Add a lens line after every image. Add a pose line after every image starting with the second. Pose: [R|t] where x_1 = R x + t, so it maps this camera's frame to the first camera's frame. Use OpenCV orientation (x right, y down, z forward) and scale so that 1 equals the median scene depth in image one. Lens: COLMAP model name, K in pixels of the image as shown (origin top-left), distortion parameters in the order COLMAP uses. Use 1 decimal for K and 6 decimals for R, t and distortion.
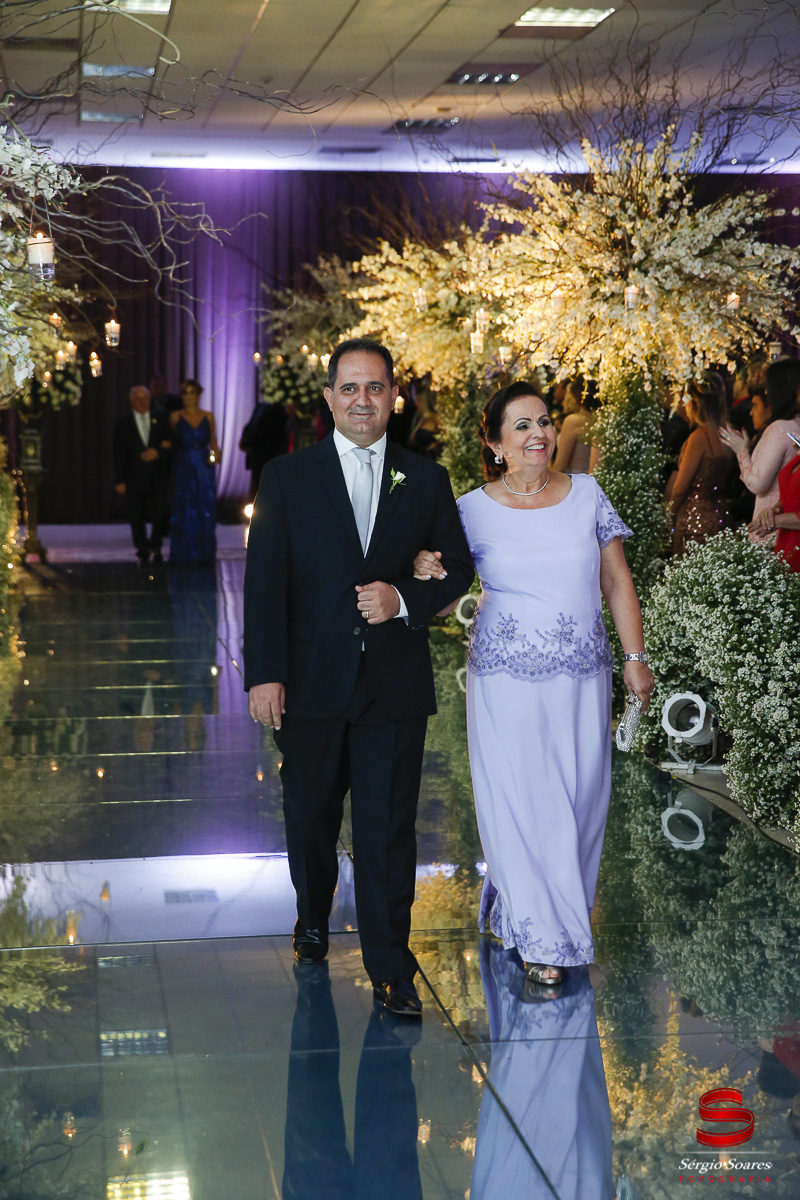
lens RADIAL K [[2205.7, 0, 400.0], [0, 2205.7, 600.0], [0, 0, 1]] dist [0.222986, 0.078891]
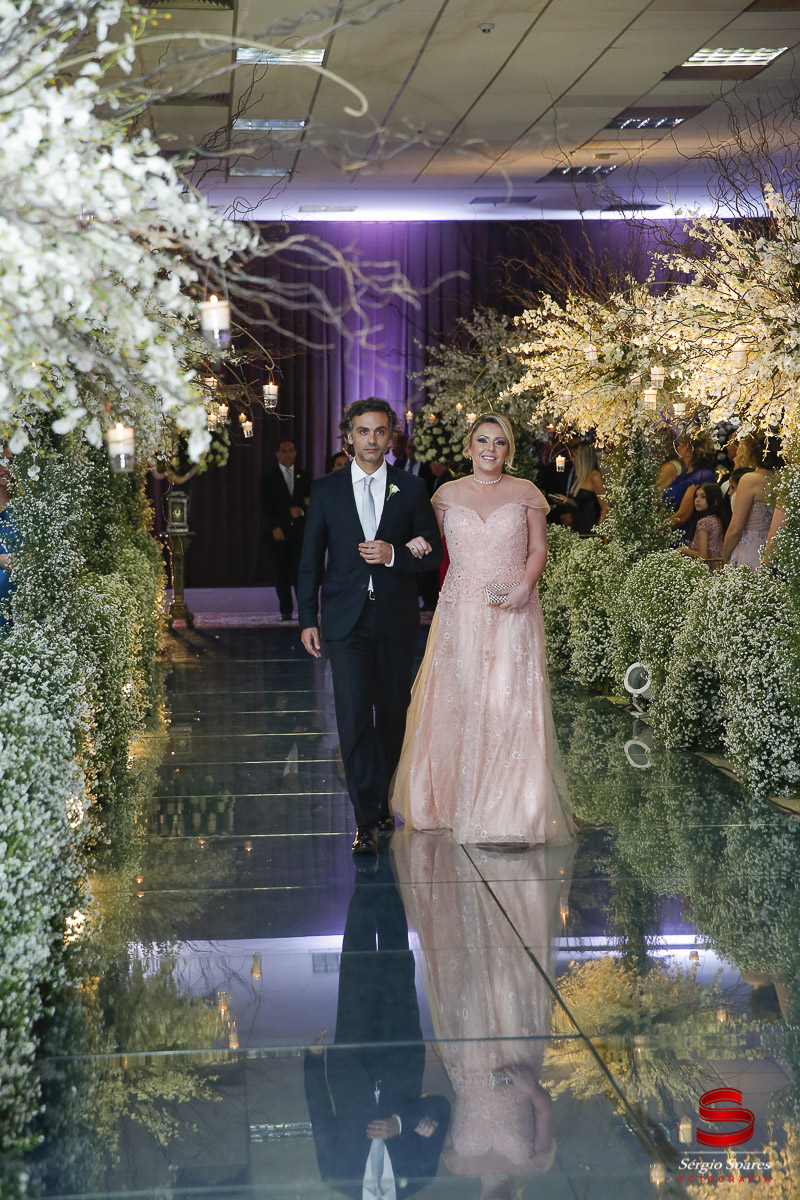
lens RADIAL K [[2268.7, 0, 400.0], [0, 2268.7, 600.0], [0, 0, 1]] dist [0.240915, 0.062610]
pose [[0.997967, -0.004242, -0.063594, -0.010835], [0.002581, 0.999654, -0.026178, -0.005398], [0.063683, 0.025961, 0.997632, 0.023498]]
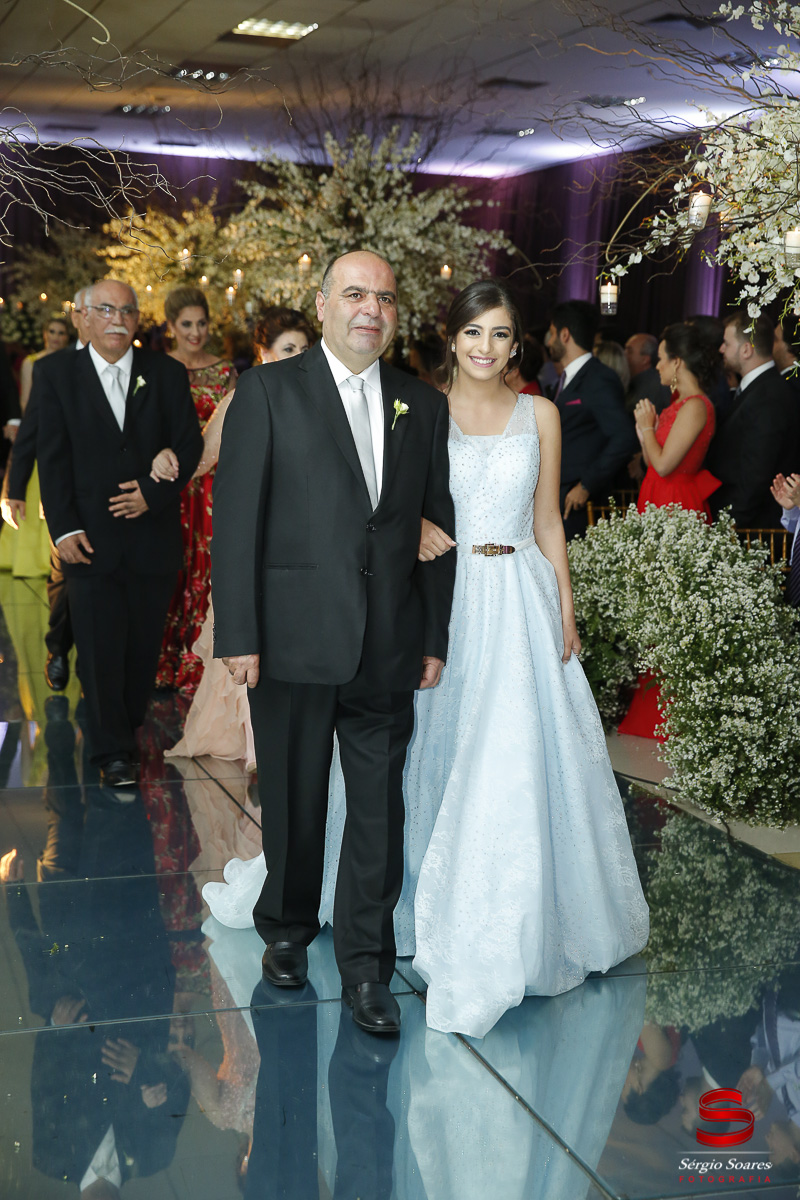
lens RADIAL K [[1827.5, 0, 400.0], [0, 1827.5, 600.0], [0, 0, 1]] dist [0.147694, 0.073114]
pose [[0.983987, 0.011570, 0.177864, -0.052260], [-0.019296, 0.998941, 0.041771, 0.004457], [-0.177193, -0.044535, 0.983168, -0.003880]]
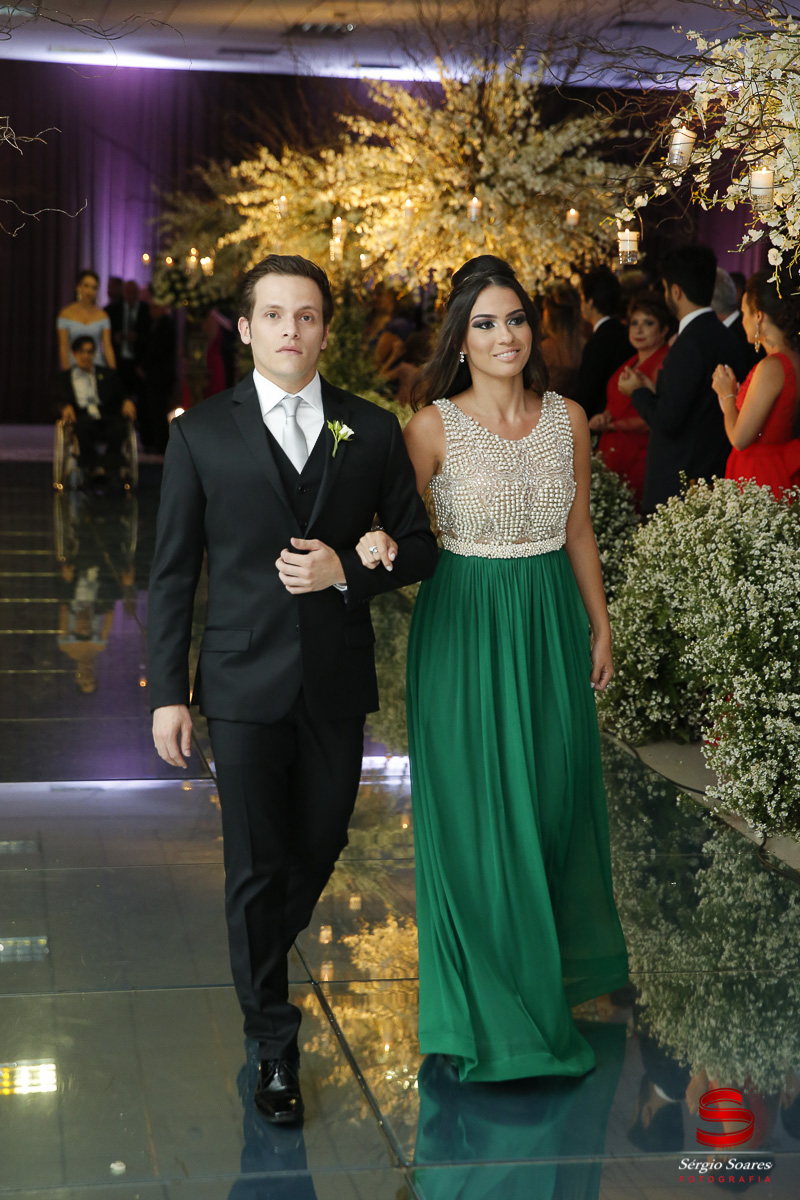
lens RADIAL K [[2282.1, 0, 400.0], [0, 2282.1, 600.0], [0, 0, 1]] dist [0.226454, 0.154444]
pose [[0.999176, 0.021355, 0.034528, 0.032240], [-0.022541, 0.999156, 0.034332, 0.011773], [-0.033766, -0.035082, 0.998814, -0.095064]]
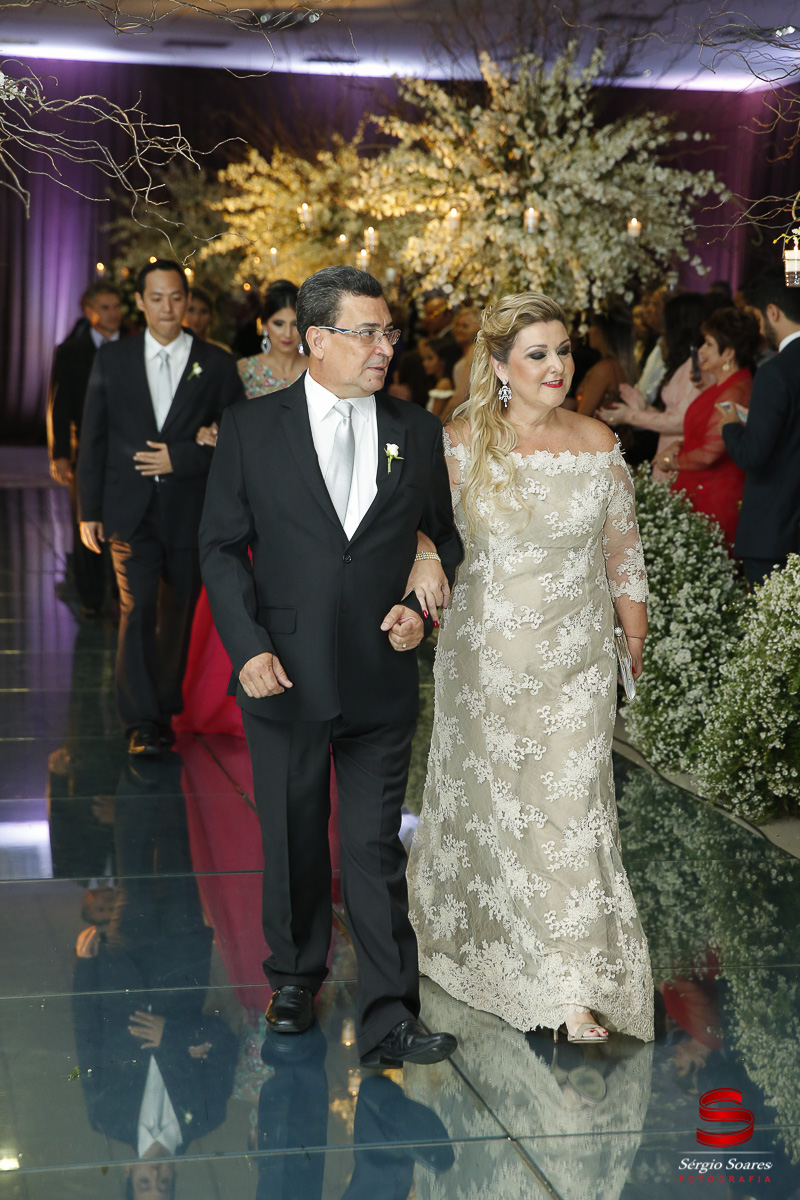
lens RADIAL K [[2404.6, 0, 400.0], [0, 2404.6, 600.0], [0, 0, 1]] dist [0.237073, 0.234971]
pose [[0.996948, 0.017132, 0.076166, -0.027109], [-0.019063, 0.999513, 0.024698, 0.002096], [-0.075705, -0.026075, 0.996789, -0.038537]]
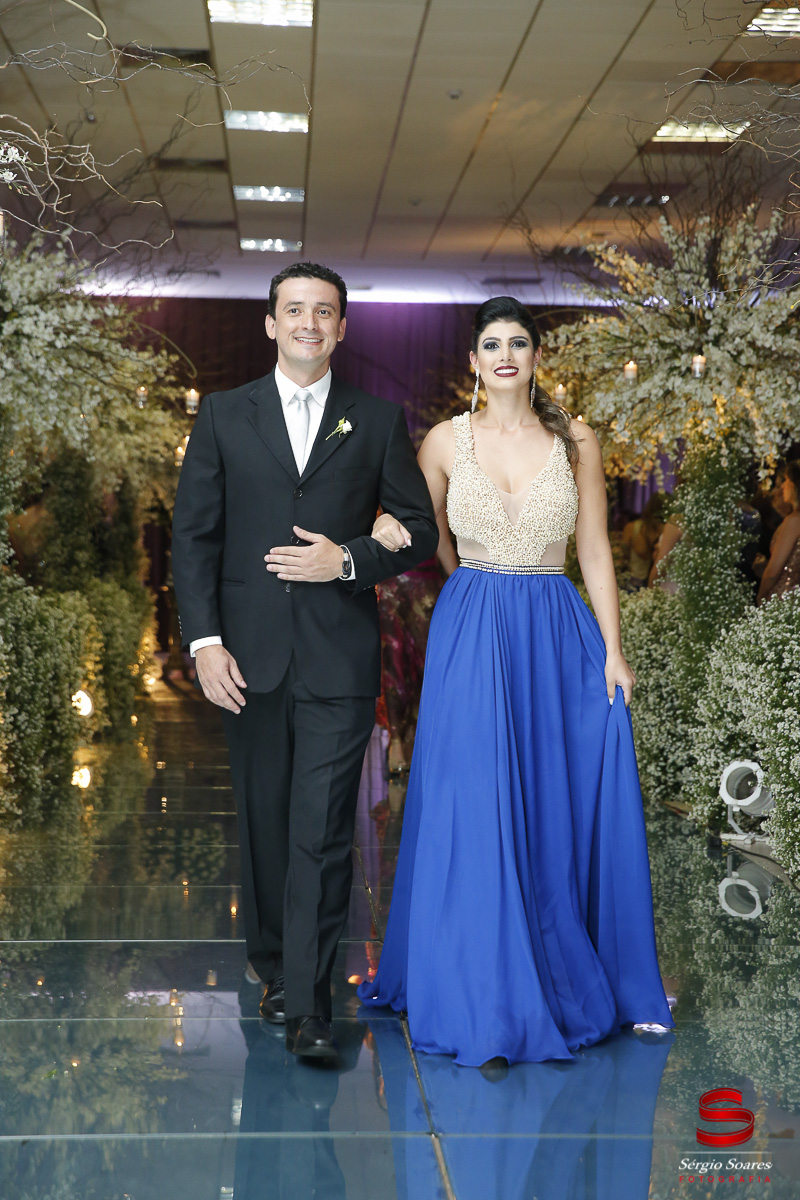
lens RADIAL K [[2282.1, 0, 400.0], [0, 2282.1, 600.0], [0, 0, 1]] dist [0.226454, 0.154444]
pose [[0.995016, 0.017858, -0.098101, 0.068597], [-0.025573, 0.996629, -0.077954, 0.049057], [0.096378, 0.080074, 0.992119, -0.030138]]
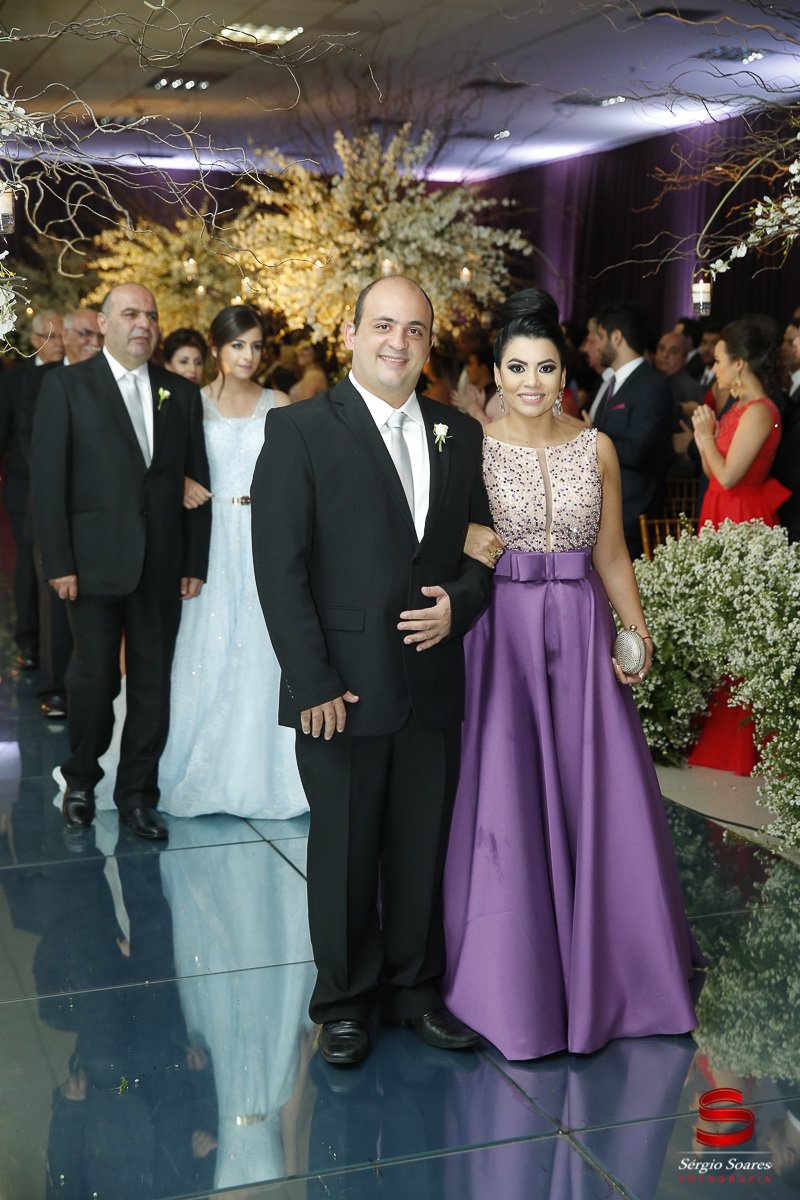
lens RADIAL K [[1734.7, 0, 400.0], [0, 1734.7, 600.0], [0, 0, 1]] dist [0.111004, 0.155888]
pose [[0.979796, -0.020179, 0.198978, -0.068913], [0.010717, 0.998765, 0.048514, -0.007648], [-0.199711, -0.045401, 0.978802, 0.092172]]
